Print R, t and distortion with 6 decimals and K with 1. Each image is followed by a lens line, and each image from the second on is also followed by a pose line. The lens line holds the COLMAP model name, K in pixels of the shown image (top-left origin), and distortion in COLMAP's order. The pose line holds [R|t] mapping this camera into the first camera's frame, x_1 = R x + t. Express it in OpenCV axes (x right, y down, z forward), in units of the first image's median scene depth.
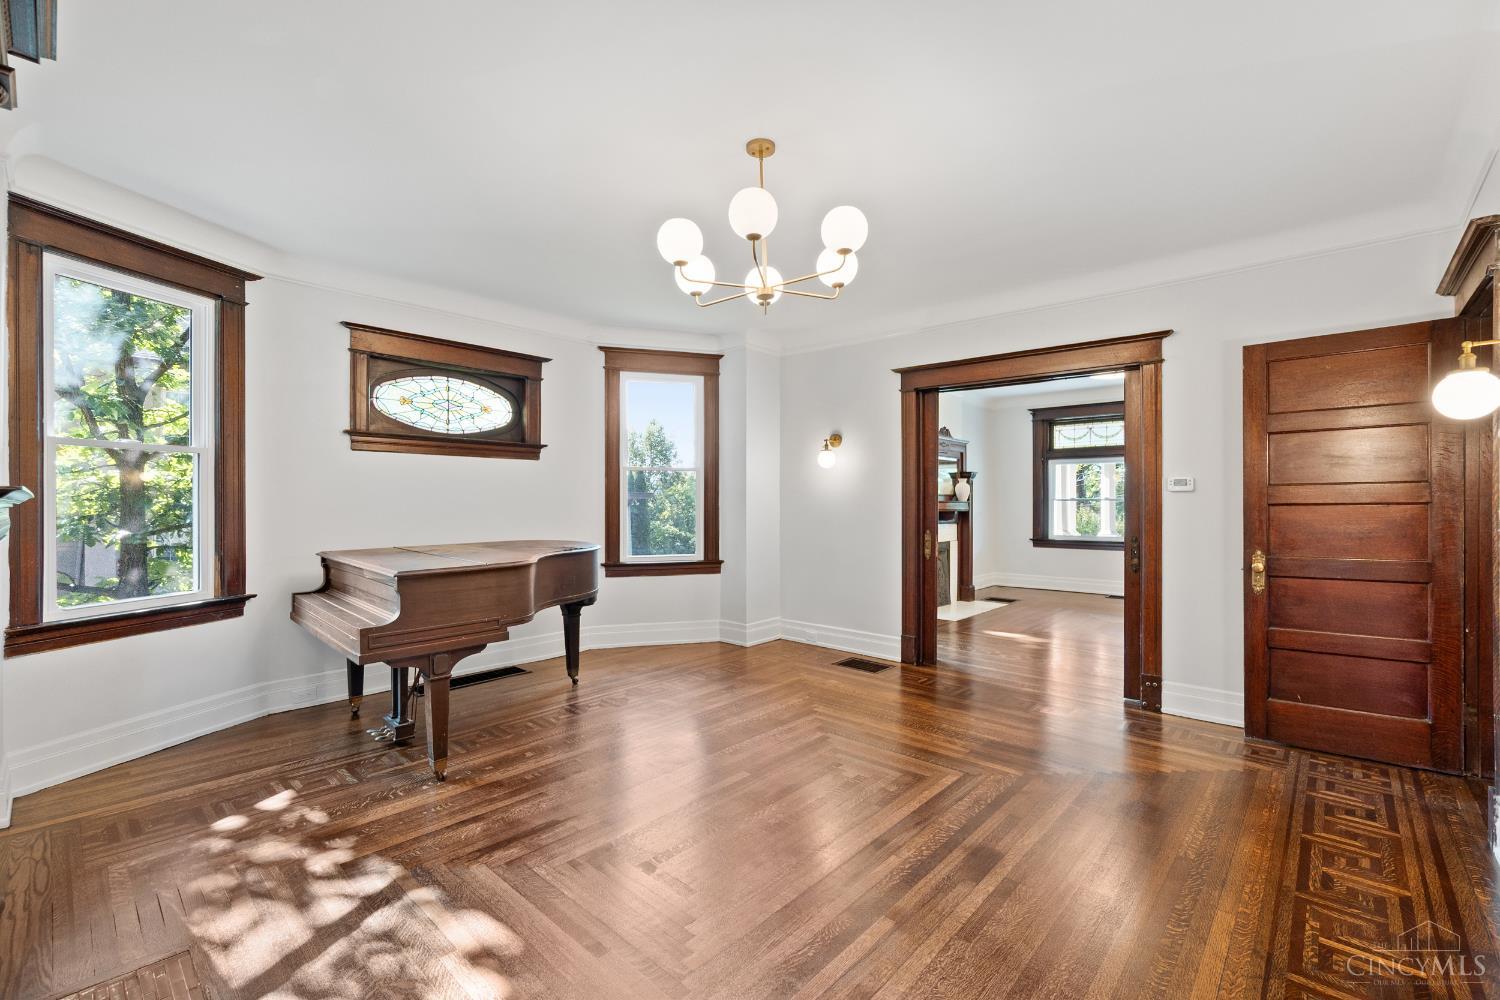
lens RADIAL K [[642.5, 0, 745.5], [0, 642.5, 499.5], [0, 0, 1]] dist [-0.004335, 0.000051]
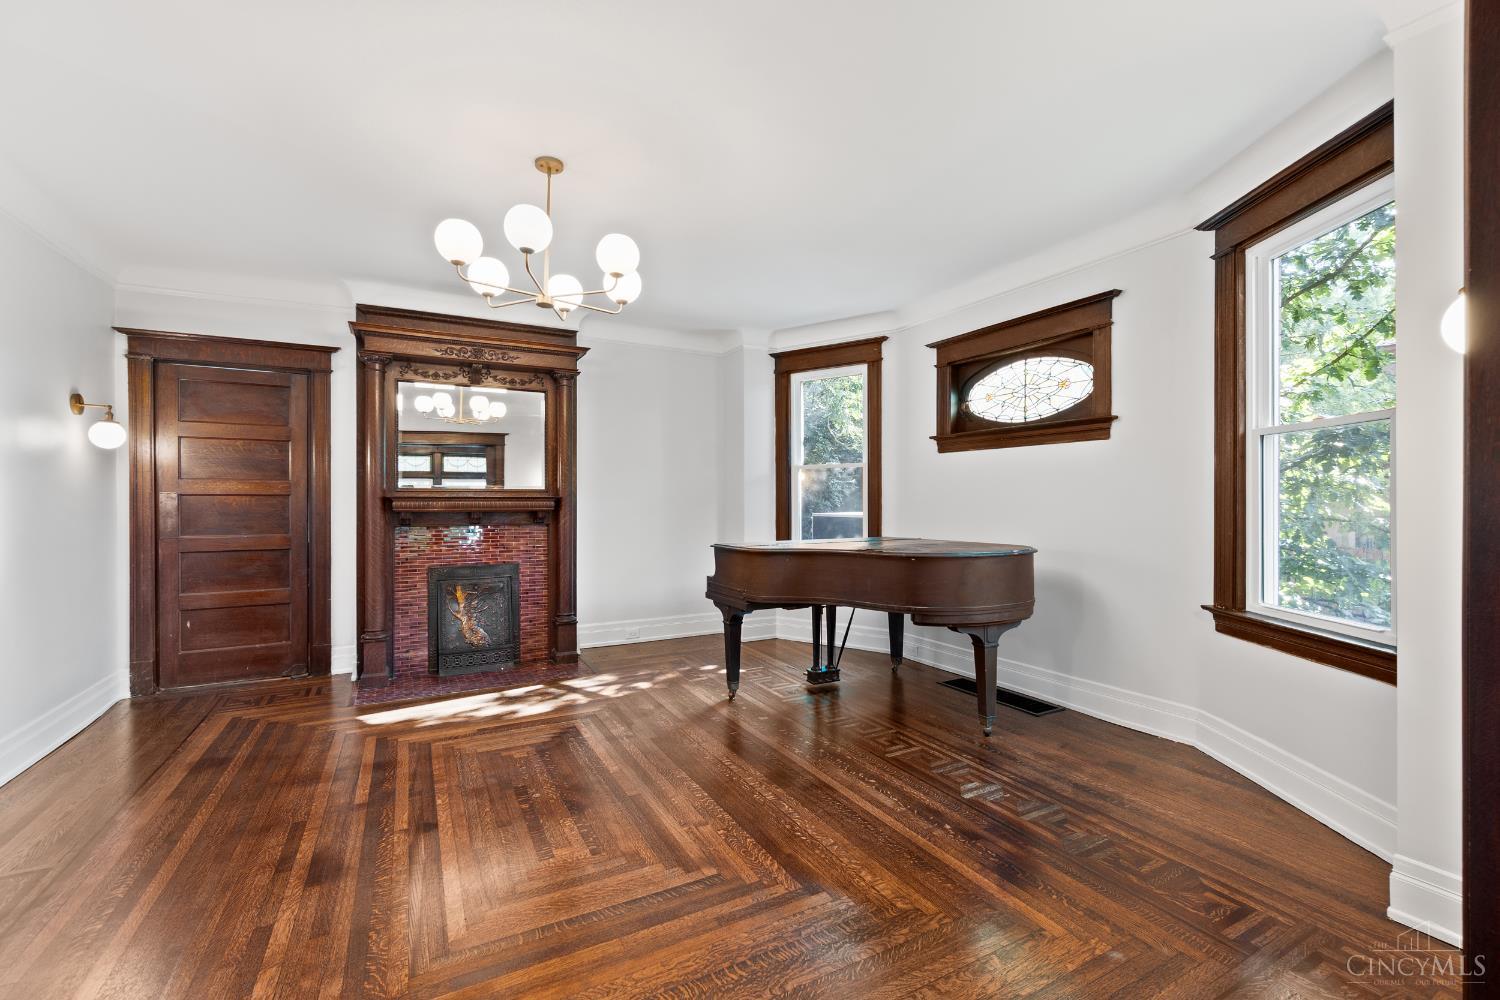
lens RADIAL K [[642.5, 0, 745.5], [0, 642.5, 499.5], [0, 0, 1]] dist [-0.004335, 0.000051]
pose [[-0.324057, 0.002944, -0.946033, 0.763519], [0.007425, 0.999972, 0.000568, 0.003990], [0.946008, -0.006840, -0.324070, 1.360186]]
